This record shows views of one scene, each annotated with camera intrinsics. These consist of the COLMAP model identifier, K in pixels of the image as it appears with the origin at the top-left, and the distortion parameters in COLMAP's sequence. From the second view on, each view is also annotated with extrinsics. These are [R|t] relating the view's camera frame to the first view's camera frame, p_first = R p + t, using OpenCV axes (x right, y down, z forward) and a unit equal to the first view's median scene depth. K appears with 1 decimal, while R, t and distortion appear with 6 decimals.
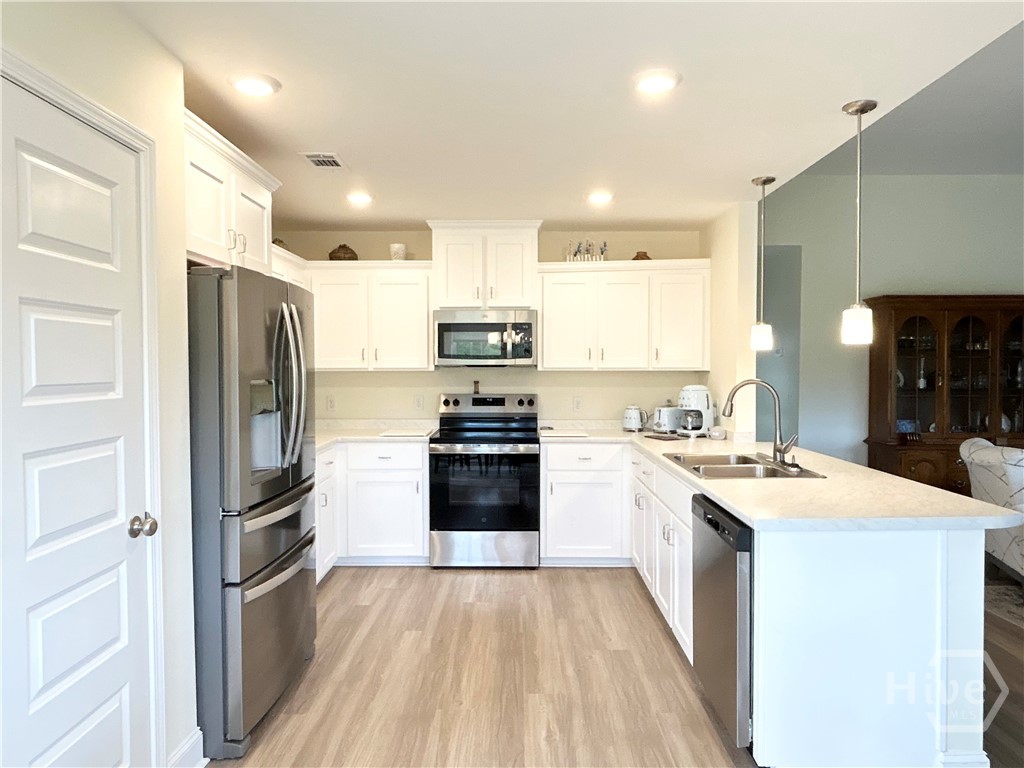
lens RADIAL K [[669.5, 0, 517.4], [0, 669.5, 381.0], [0, 0, 1]] dist [0.002299, -0.004551]
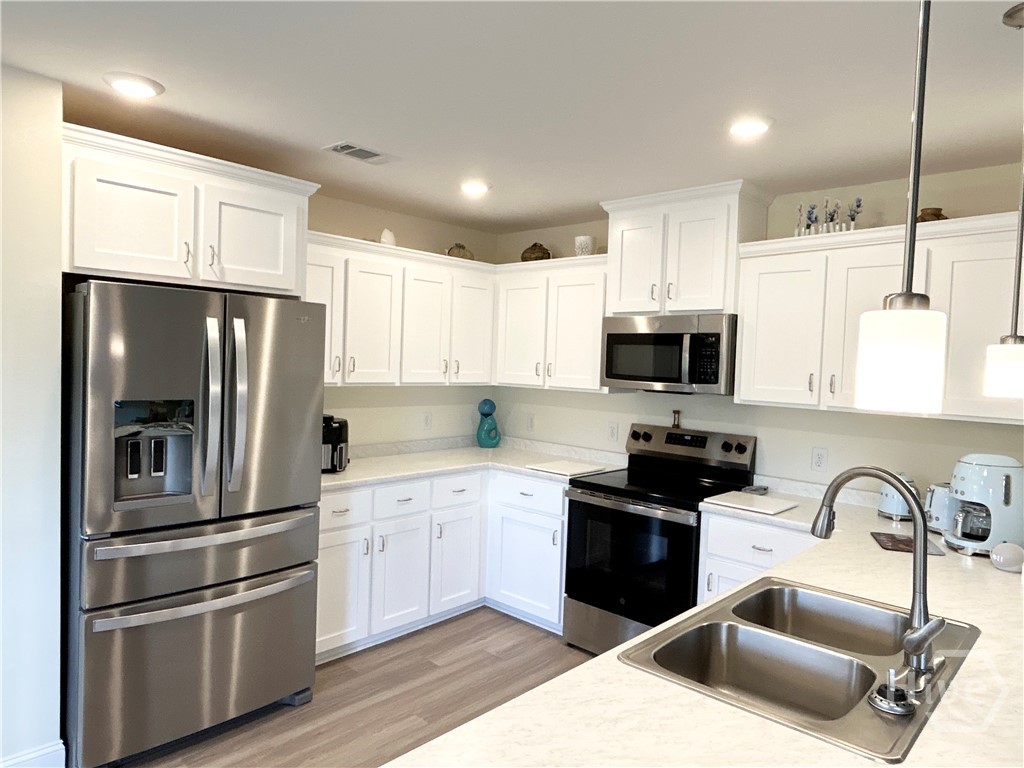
lens RADIAL K [[669.5, 0, 514.8], [0, 669.5, 383.9], [0, 0, 1]] dist [0.002299, -0.004551]
pose [[0.725046, 0.052788, -0.686675, 0.356538], [-0.052446, 0.998395, 0.021375, -0.040291], [0.686701, 0.020515, 0.726650, 0.377416]]
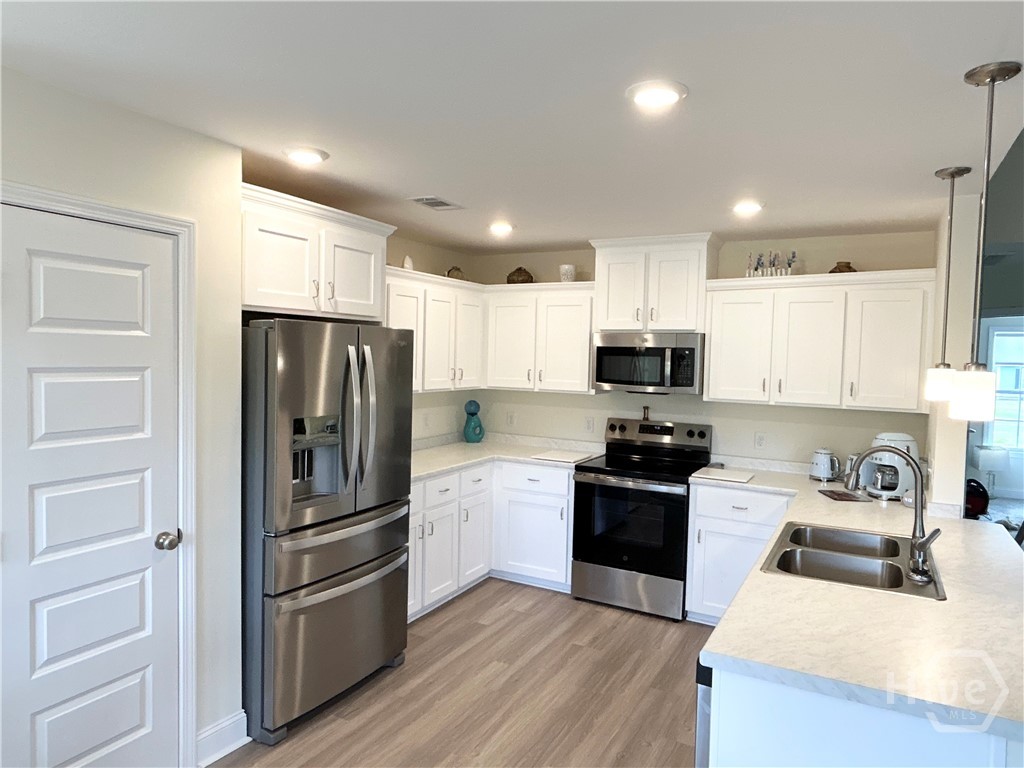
lens RADIAL K [[669.5, 0, 512.1], [0, 669.5, 380.4], [0, 0, 1]] dist [0.002299, -0.004551]
pose [[0.875220, 0.043499, -0.481766, 0.252039], [-0.037482, 0.999053, 0.022113, -0.056459], [0.482271, -0.001296, 0.876021, 0.100135]]
